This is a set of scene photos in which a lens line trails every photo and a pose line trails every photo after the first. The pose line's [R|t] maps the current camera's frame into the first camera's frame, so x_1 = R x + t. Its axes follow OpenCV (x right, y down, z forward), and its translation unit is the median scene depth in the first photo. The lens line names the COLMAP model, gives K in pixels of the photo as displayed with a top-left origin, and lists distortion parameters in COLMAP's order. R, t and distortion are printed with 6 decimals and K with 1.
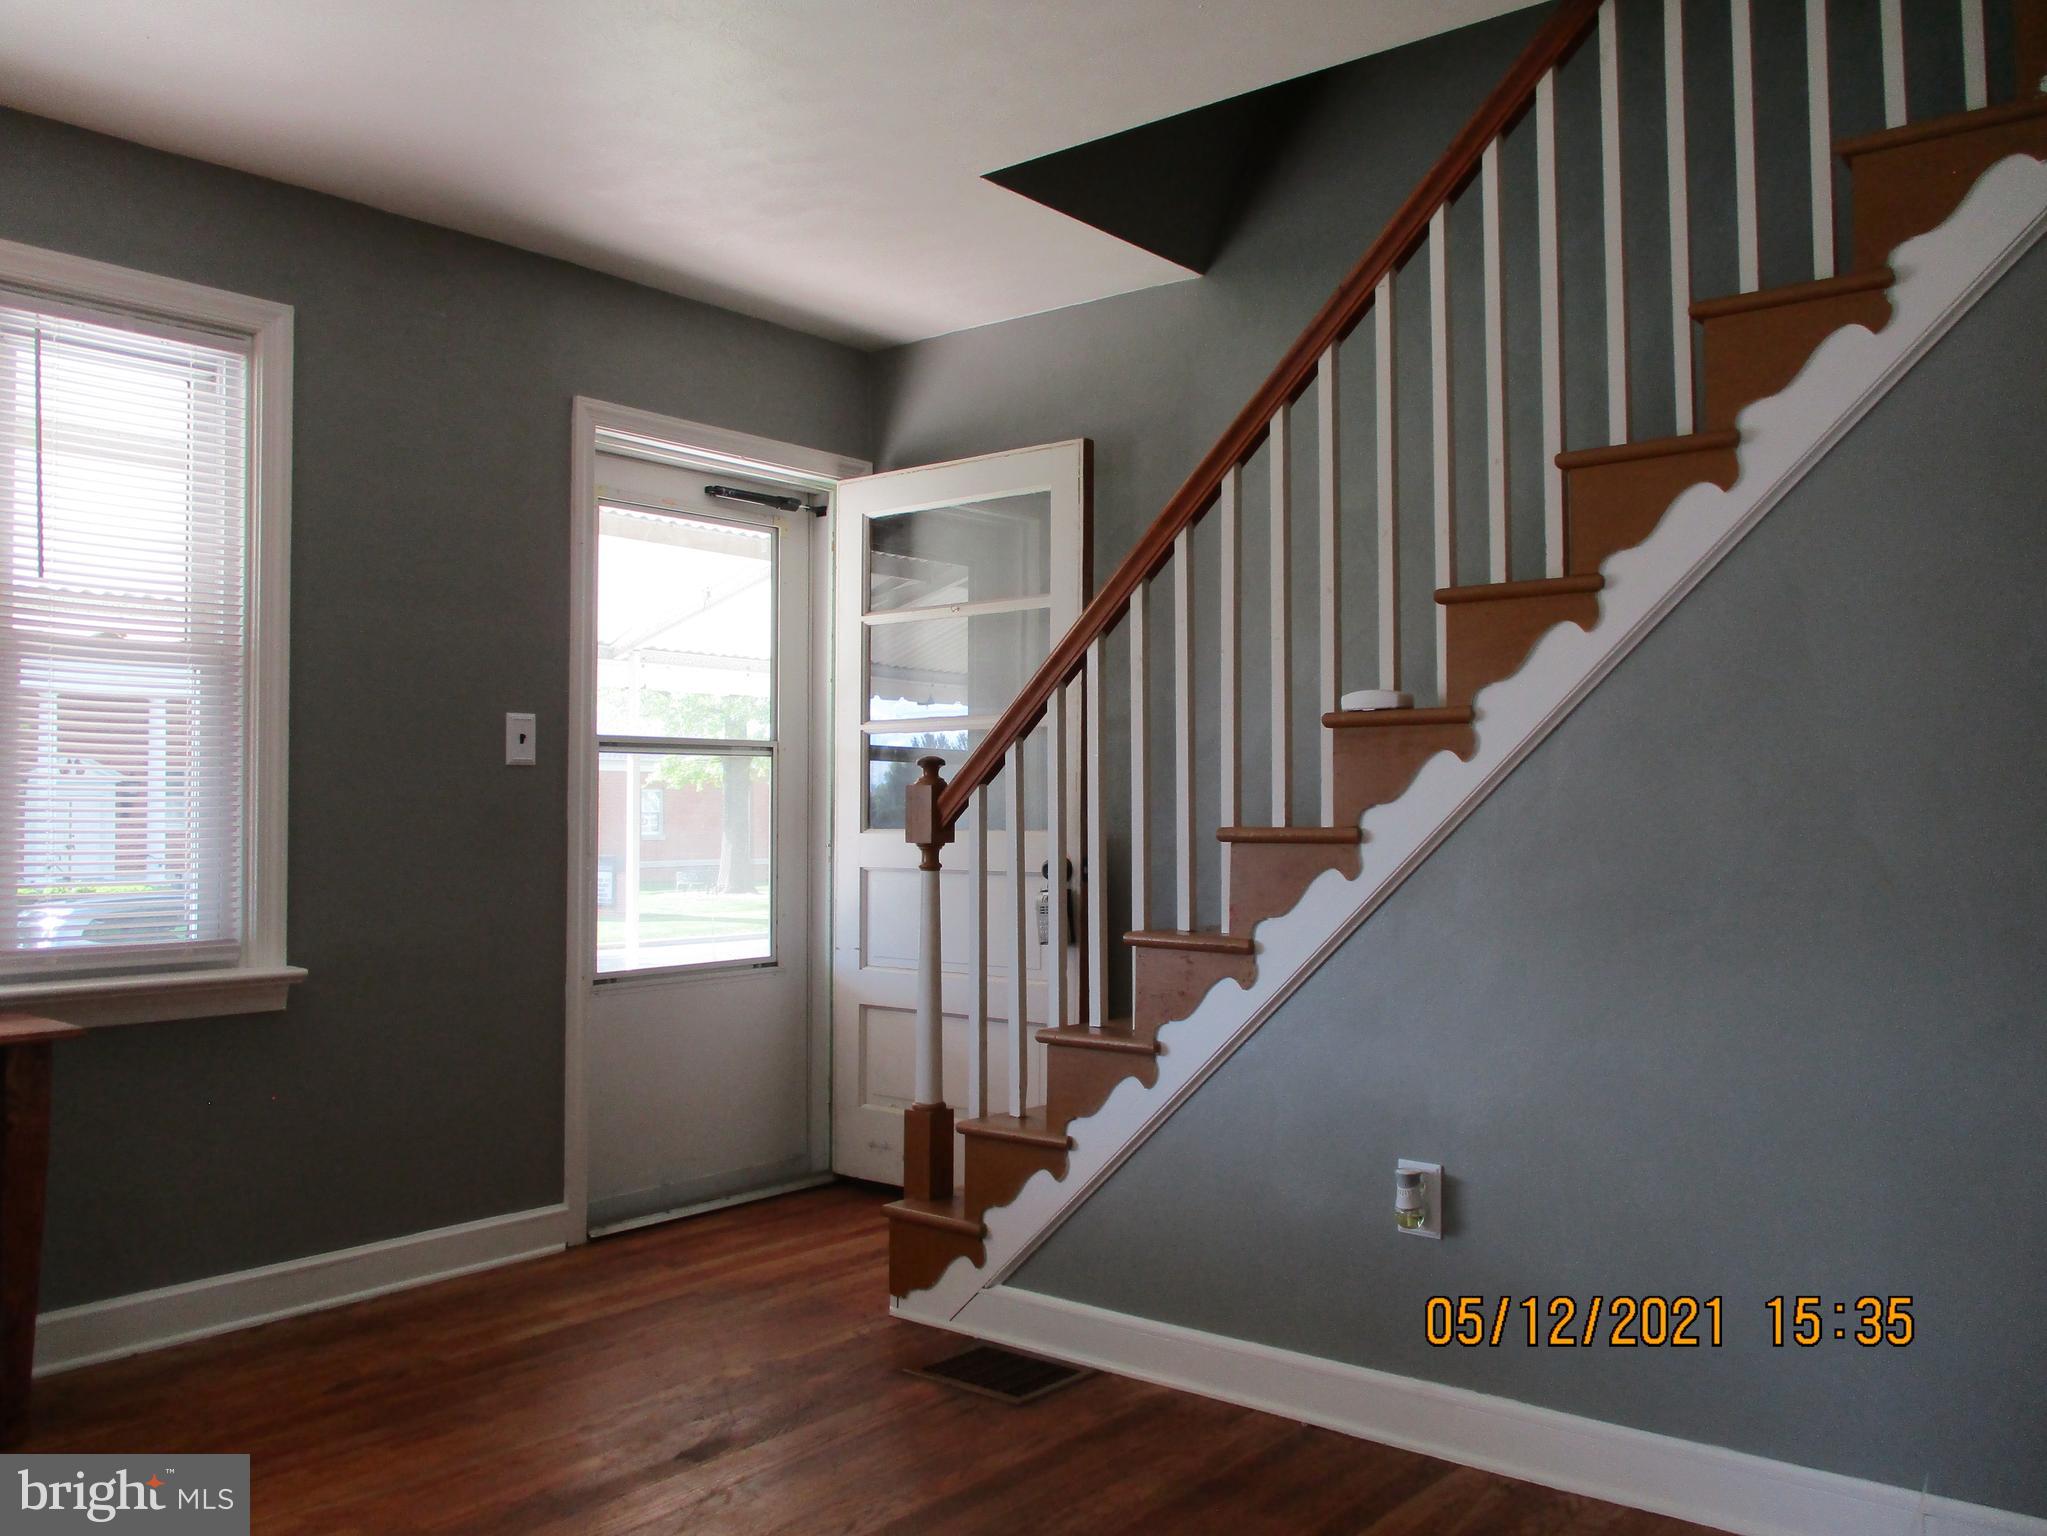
lens RADIAL K [[1719.4, 0, 1027.9], [0, 1719.4, 760.9], [0, 0, 1]] dist [-0.003519, 0.001542]
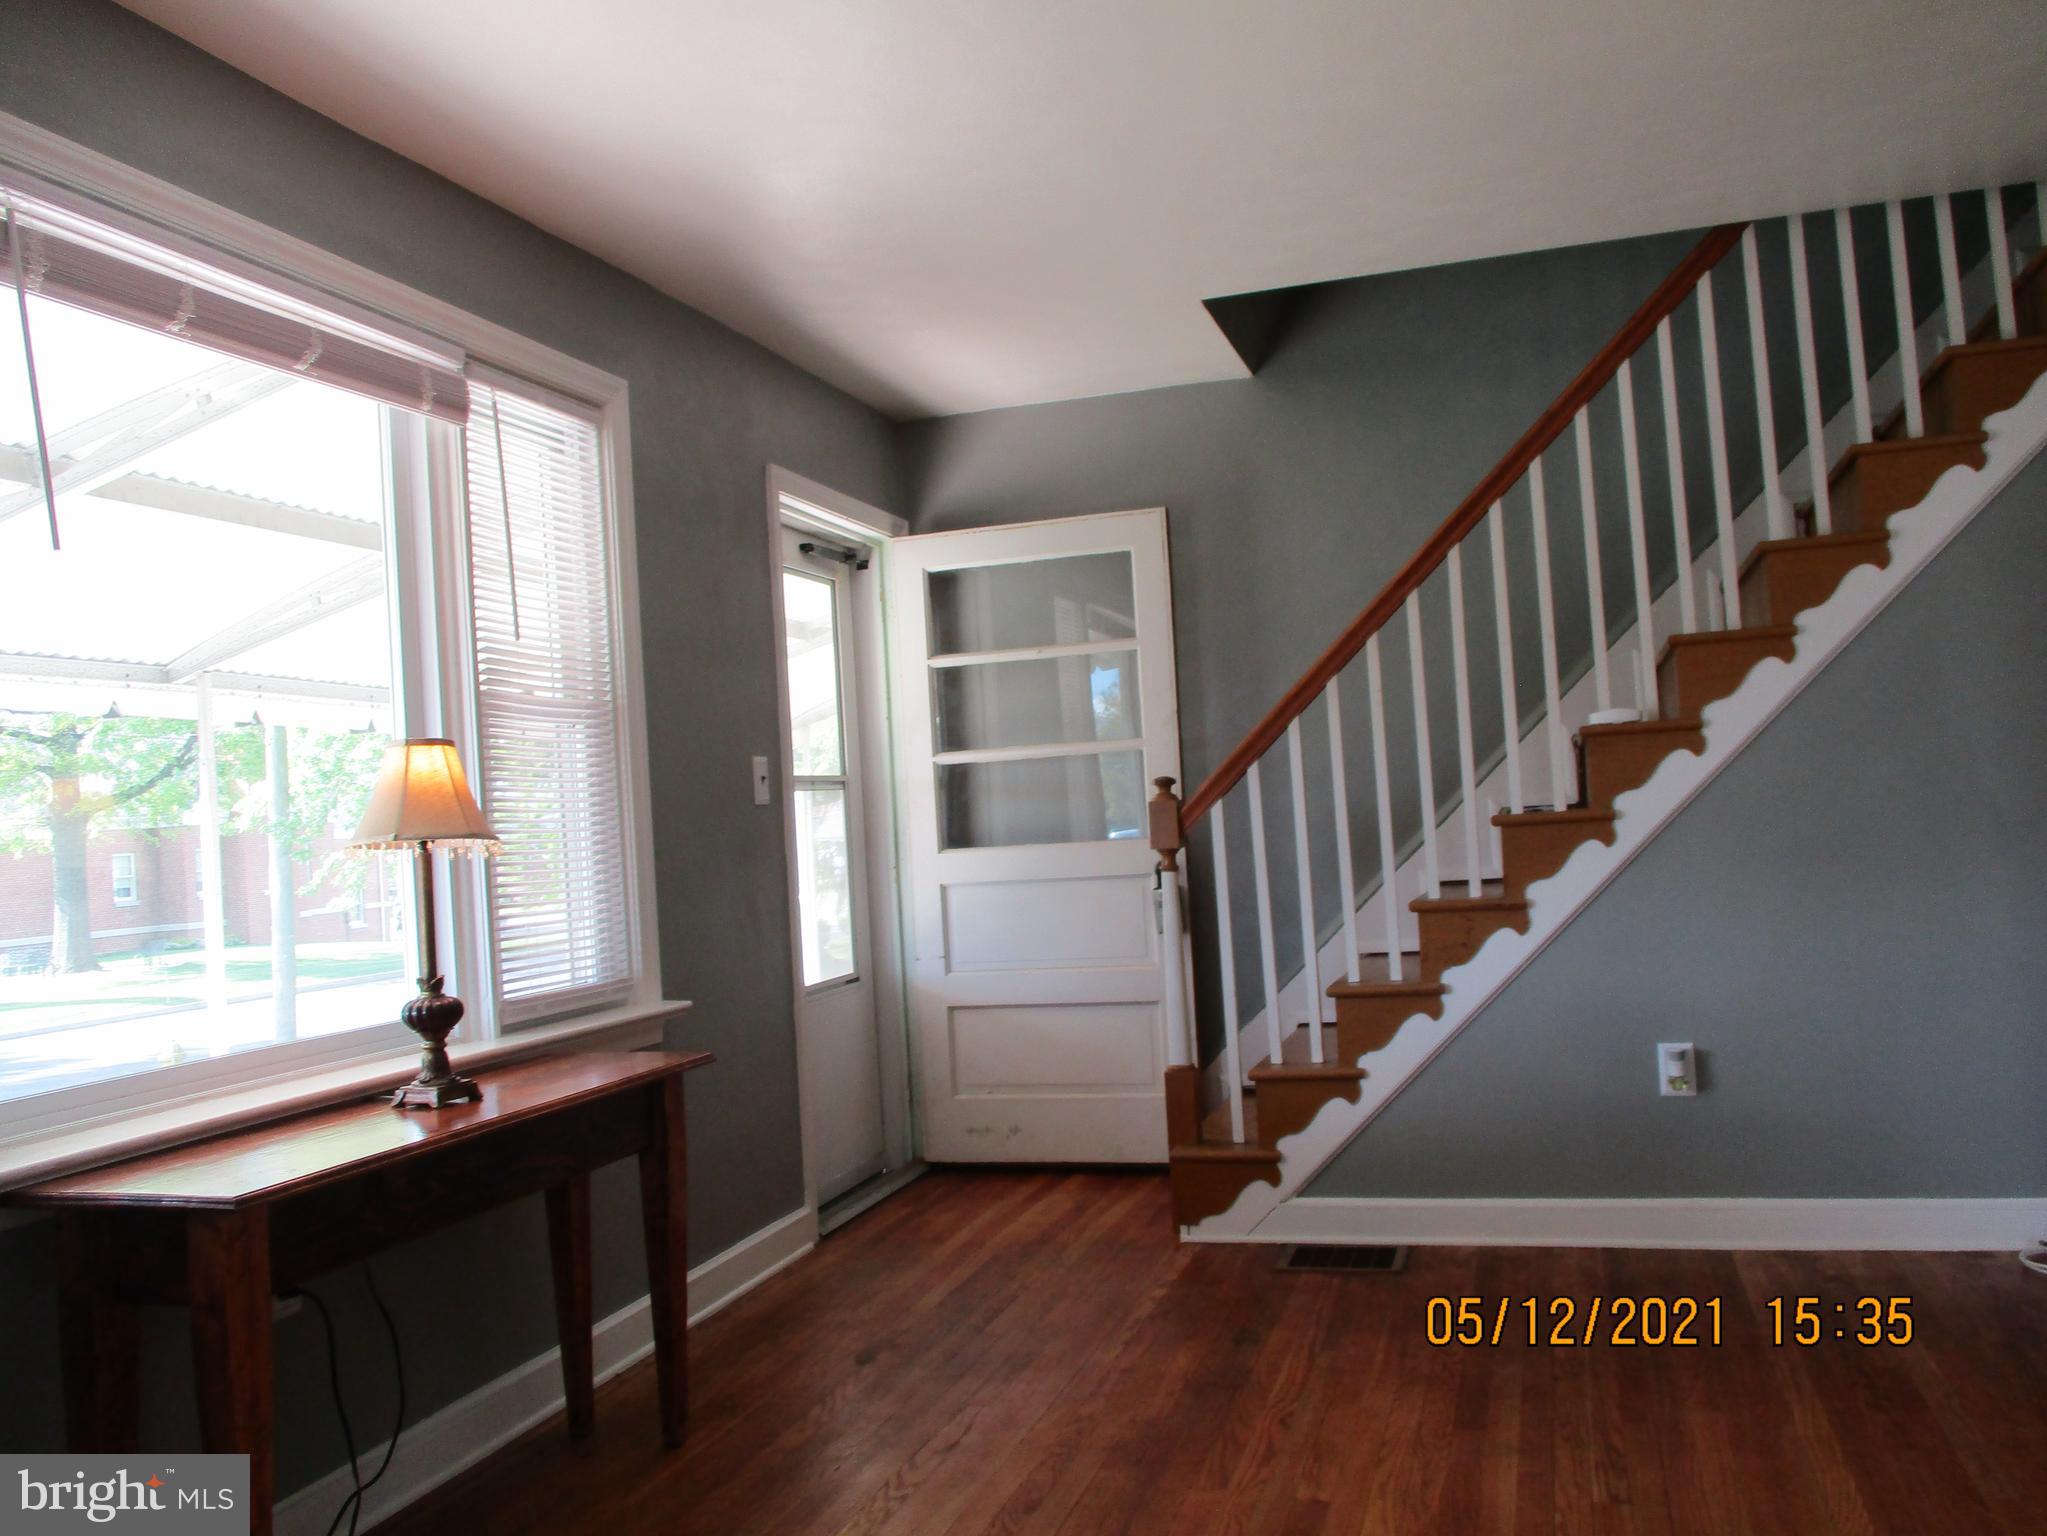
lens RADIAL K [[1719.4, 0, 1027.9], [0, 1719.4, 760.9], [0, 0, 1]] dist [-0.003519, 0.001542]
pose [[0.919775, -0.043534, 0.390024, -0.626357], [0.050091, 0.998723, -0.006651, -0.010378], [-0.389236, 0.025654, 0.920781, -0.069512]]
